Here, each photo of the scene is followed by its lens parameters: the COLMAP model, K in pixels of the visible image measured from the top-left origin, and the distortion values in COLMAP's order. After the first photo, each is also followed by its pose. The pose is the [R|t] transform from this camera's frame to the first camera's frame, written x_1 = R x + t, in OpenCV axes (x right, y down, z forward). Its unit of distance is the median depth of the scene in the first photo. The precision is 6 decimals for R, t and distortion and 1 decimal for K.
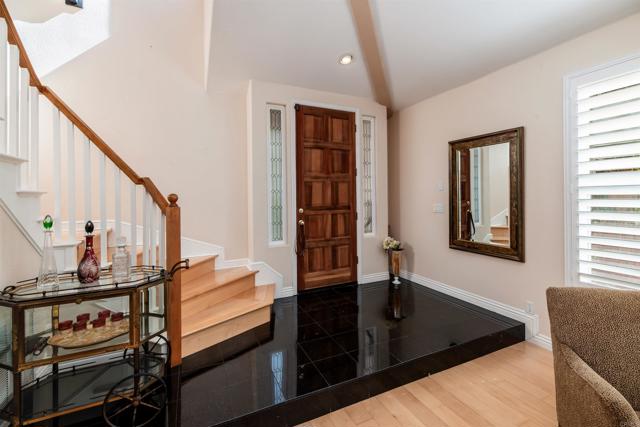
lens RADIAL K [[295.0, 0, 328.6], [0, 295.0, 193.9], [0, 0, 1]] dist [0.010114, 0.000091]
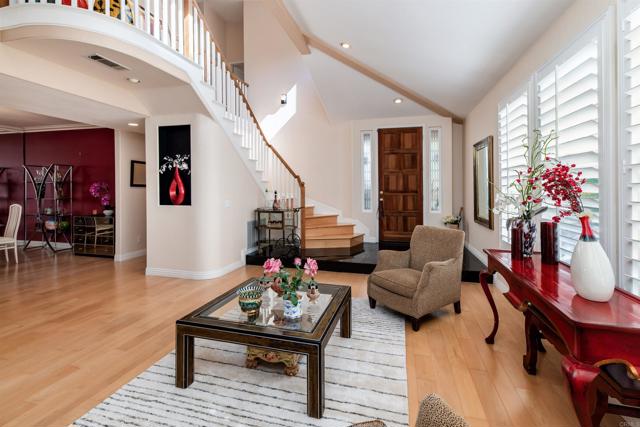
lens RADIAL K [[295.0, 0, 317.9], [0, 295.0, 189.3], [0, 0, 1]] dist [0.010114, 0.000091]
pose [[0.743453, 0.016079, -0.668595, 0.741722], [-0.005552, 0.999825, 0.017872, 0.010654], [0.668766, -0.009575, 0.743412, -0.464946]]
